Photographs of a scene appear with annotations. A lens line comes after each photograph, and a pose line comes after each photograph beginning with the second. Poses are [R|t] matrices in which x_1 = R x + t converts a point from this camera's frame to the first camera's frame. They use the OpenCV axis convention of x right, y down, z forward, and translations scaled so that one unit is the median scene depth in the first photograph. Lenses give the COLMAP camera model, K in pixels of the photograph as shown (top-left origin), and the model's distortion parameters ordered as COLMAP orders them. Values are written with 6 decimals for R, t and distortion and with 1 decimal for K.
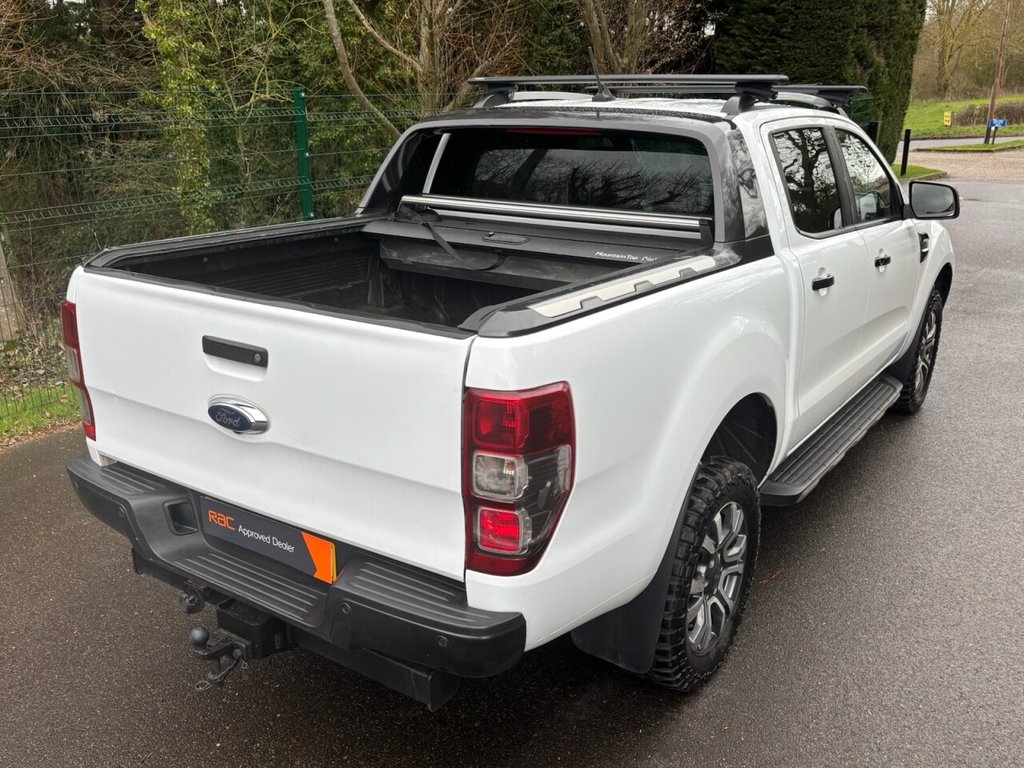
lens RADIAL K [[903.5, 0, 499.5], [0, 903.5, 383.5], [0, 0, 1]] dist [0.019414, 0.010508]
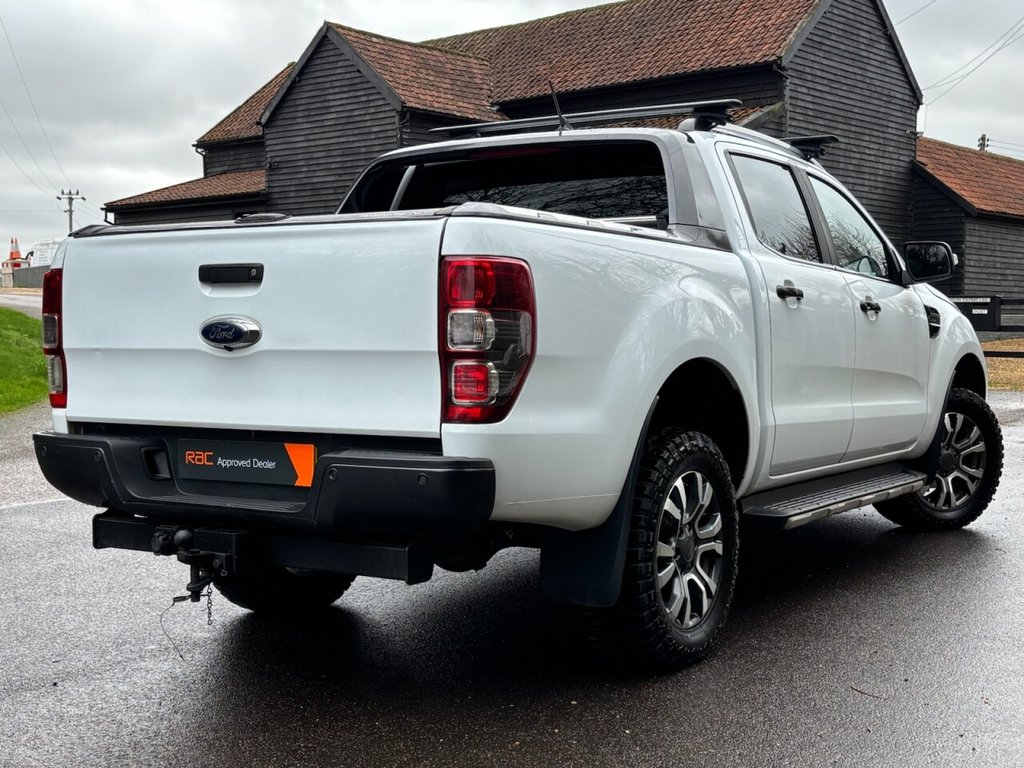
lens RADIAL K [[1345.5, 0, 505.2], [0, 1345.5, 381.1], [0, 0, 1]] dist [0.156267, -0.448691]
pose [[0.999268, -0.008443, 0.037323, -0.015824], [0.017768, 0.966207, -0.257153, 0.465729], [-0.033890, 0.257628, 0.965650, -0.518592]]
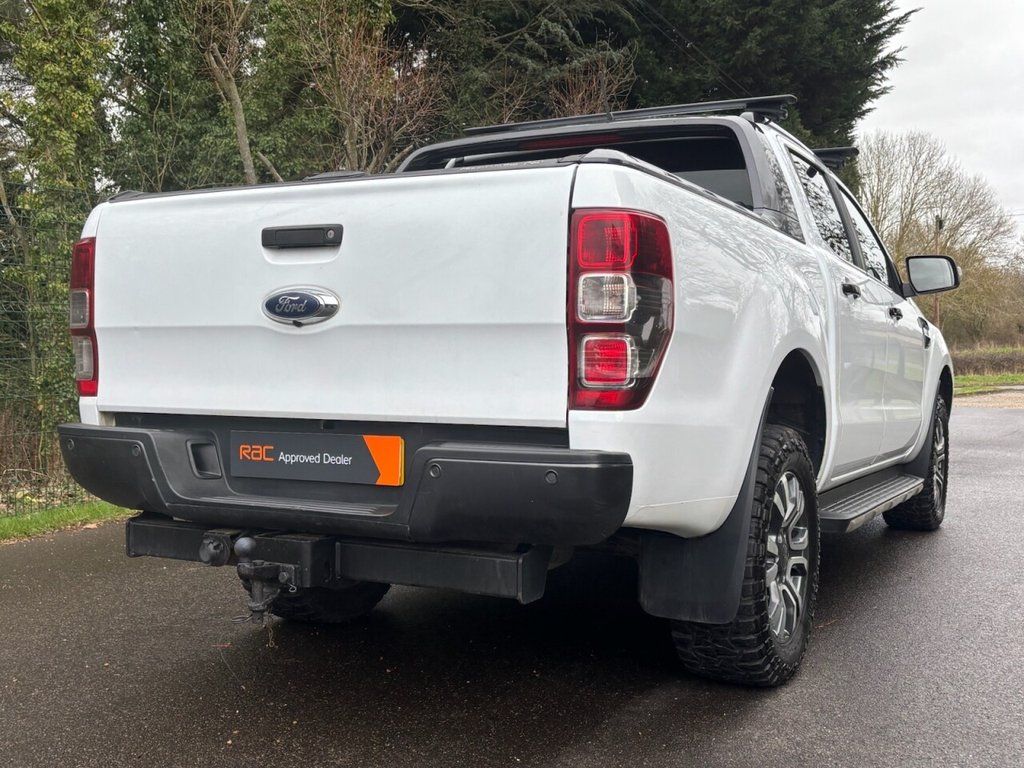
lens RADIAL K [[1093.8, 0, 512.0], [0, 1093.8, 384.0], [0, 0, 1]] dist [0.098398, -0.236974]
pose [[0.993493, 0.001951, 0.113880, -0.179313], [0.029505, 0.961313, -0.273875, 0.387027], [-0.110008, 0.275453, 0.954999, -0.079247]]
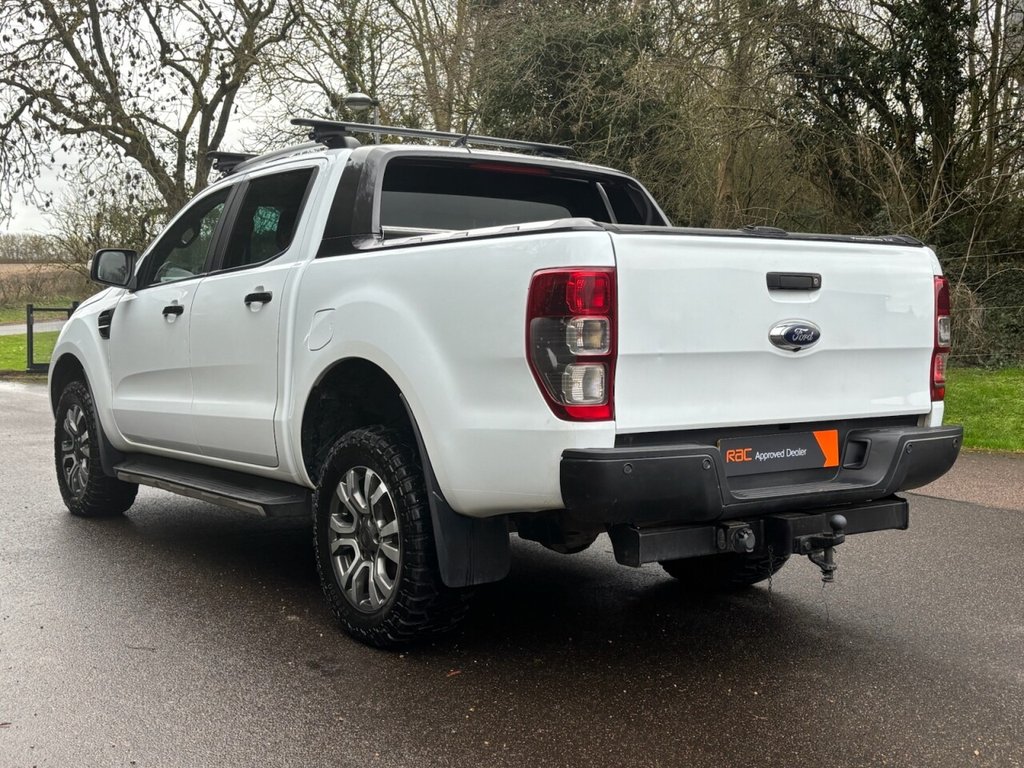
lens RADIAL K [[1345.5, 0, 505.2], [0, 1345.5, 381.1], [0, 0, 1]] dist [0.156267, -0.448691]
pose [[0.339420, -0.051906, 0.939202, -1.896833], [0.274953, 0.960343, -0.046291, 0.063410], [-0.899553, 0.273948, 0.340231, 0.674871]]
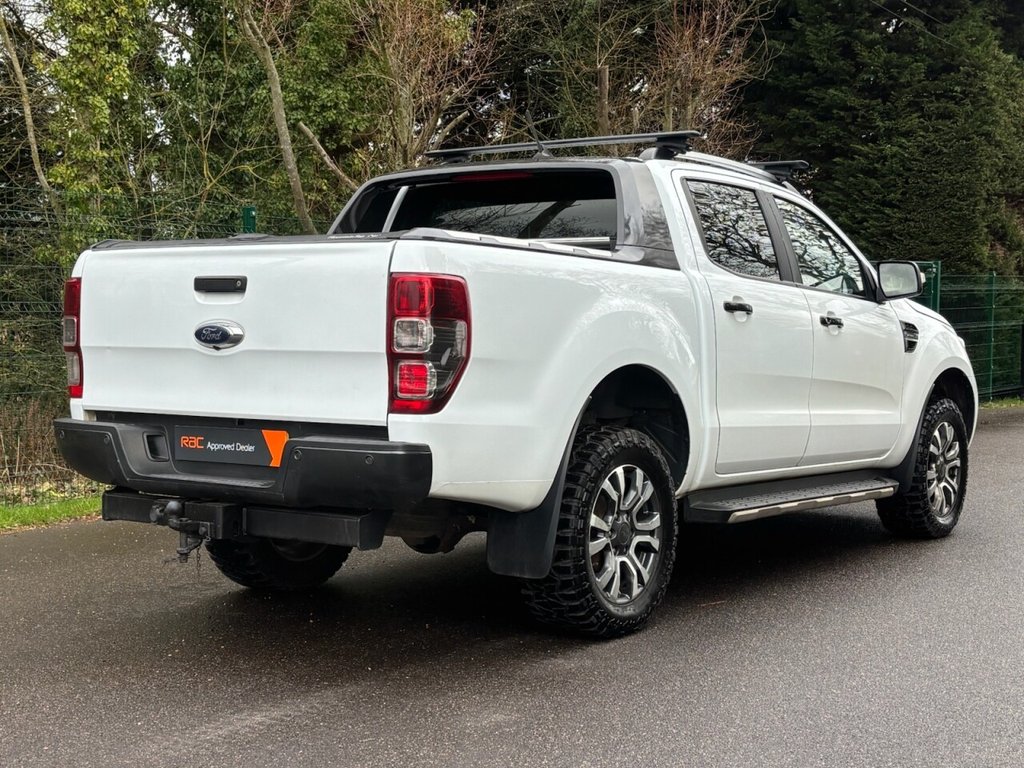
lens RADIAL K [[1462.5, 0, 513.8], [0, 1462.5, 377.5], [0, 0, 1]] dist [0.157419, -0.553330]
pose [[0.999920, 0.009001, -0.008860, 0.133538], [-0.011057, 0.962892, -0.269661, 0.584329], [0.006104, 0.269737, 0.962915, -0.887244]]
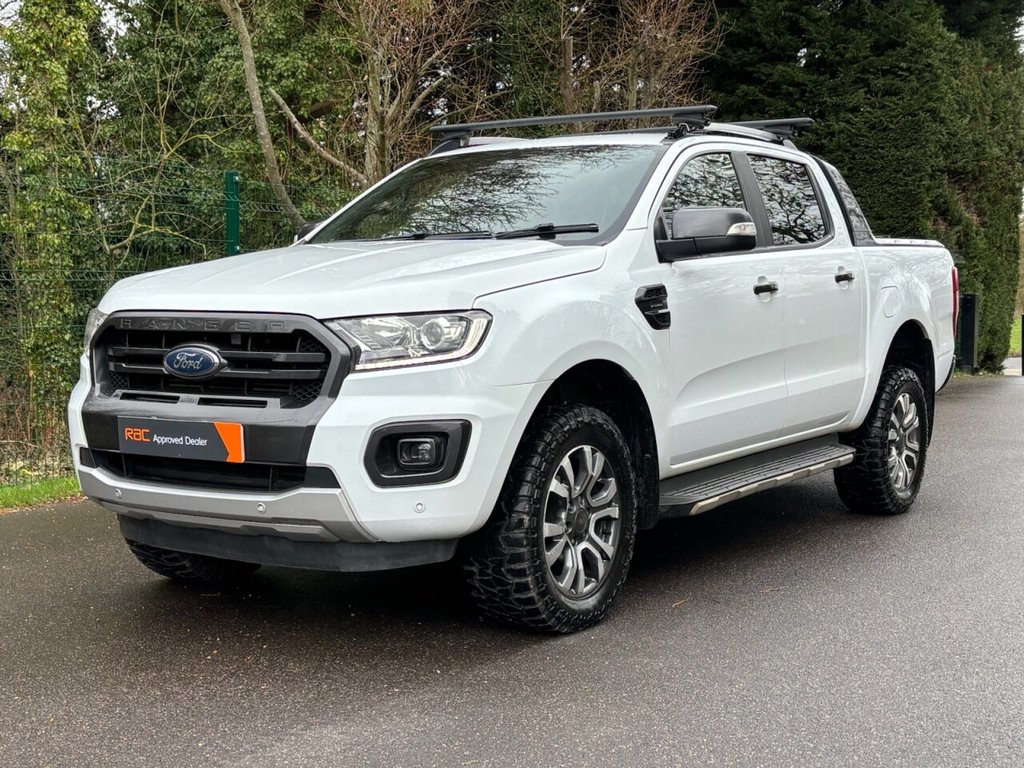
lens RADIAL K [[1411.8, 0, 512.0], [0, 1411.8, 384.0], [0, 0, 1]] dist [0.171827, -0.601529]
pose [[0.999056, 0.005746, 0.043051, -0.046764], [0.005097, 0.968849, -0.247598, 0.524190], [-0.043132, 0.247584, 0.967906, -0.652952]]
